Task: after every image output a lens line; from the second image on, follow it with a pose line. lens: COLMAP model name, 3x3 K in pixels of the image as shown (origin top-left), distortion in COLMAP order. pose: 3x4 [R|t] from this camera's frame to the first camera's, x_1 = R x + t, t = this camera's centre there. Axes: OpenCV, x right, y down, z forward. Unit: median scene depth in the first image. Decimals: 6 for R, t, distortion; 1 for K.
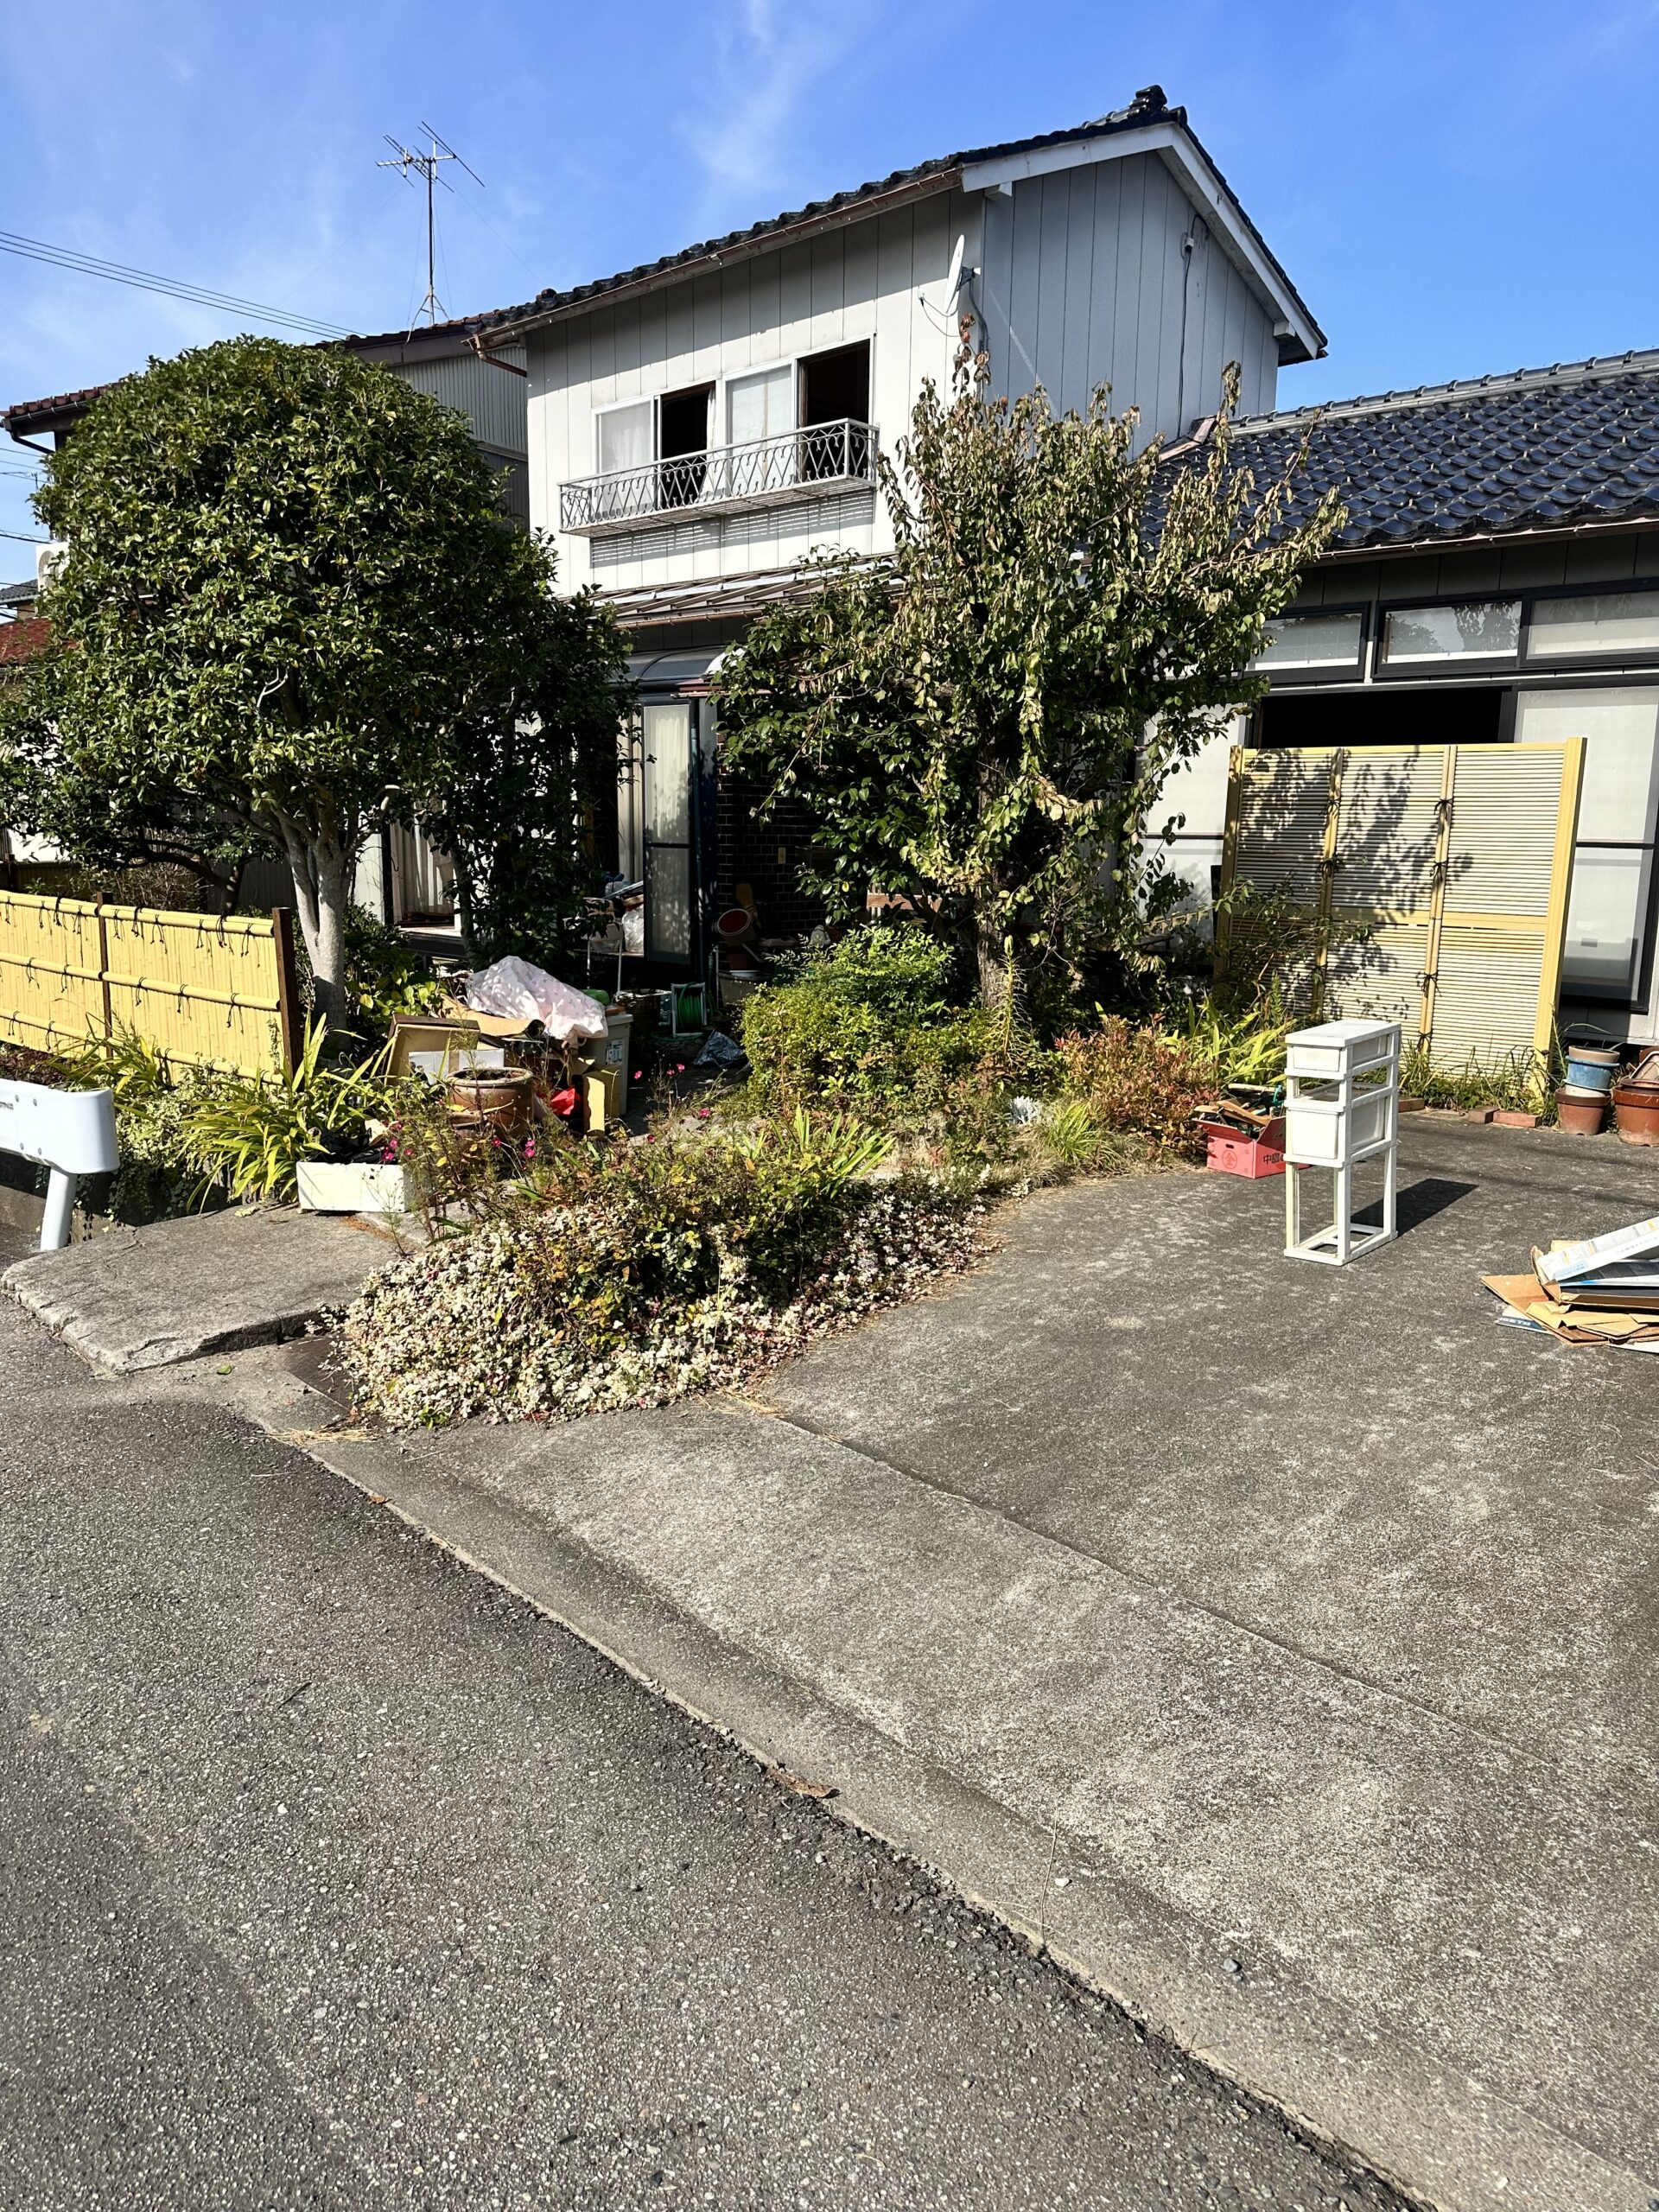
lens RADIAL K [[1572.2, 0, 822.8], [0, 1572.2, 1129.8], [0, 0, 1]] dist [0.062754, -0.097413]
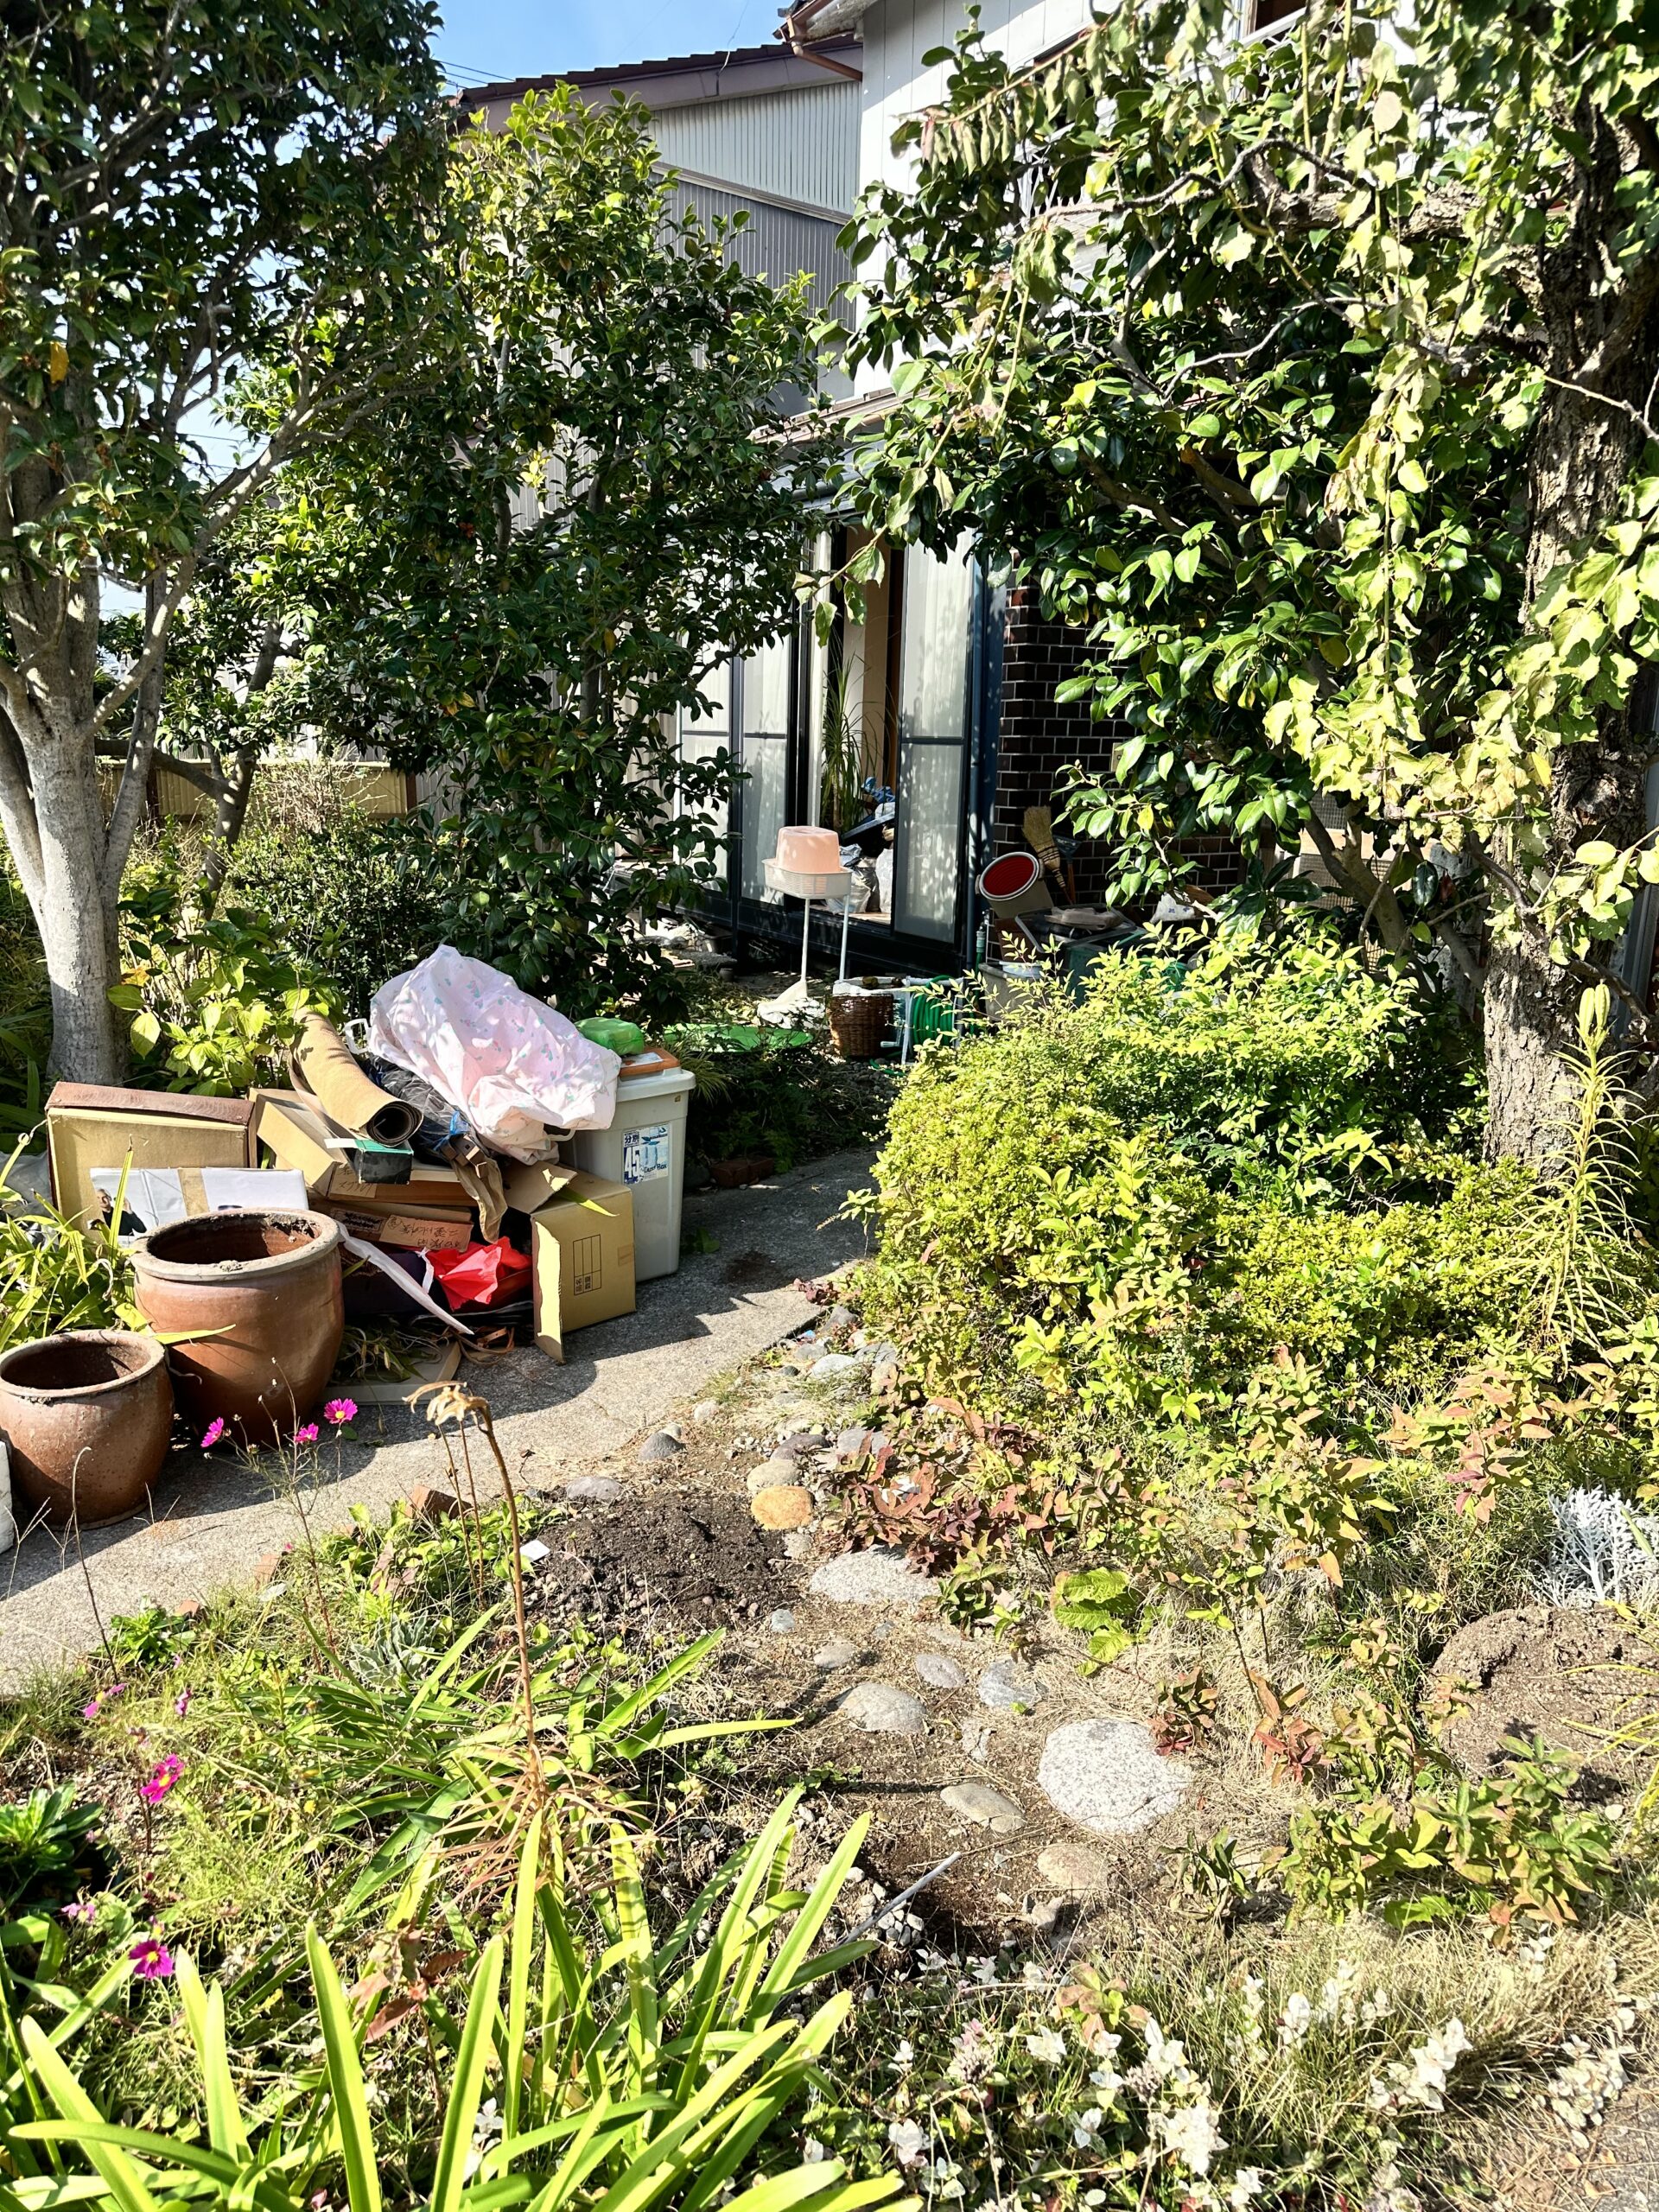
lens RADIAL K [[1534.3, 0, 829.5], [0, 1534.3, 1106.0], [0, 0, 1]] dist [0.116515, -0.213075]
pose [[0.955636, 0.078425, -0.283917, 0.055178], [-0.067810, 0.996589, 0.047040, -0.091452], [0.286637, -0.025701, 0.957694, 0.582097]]
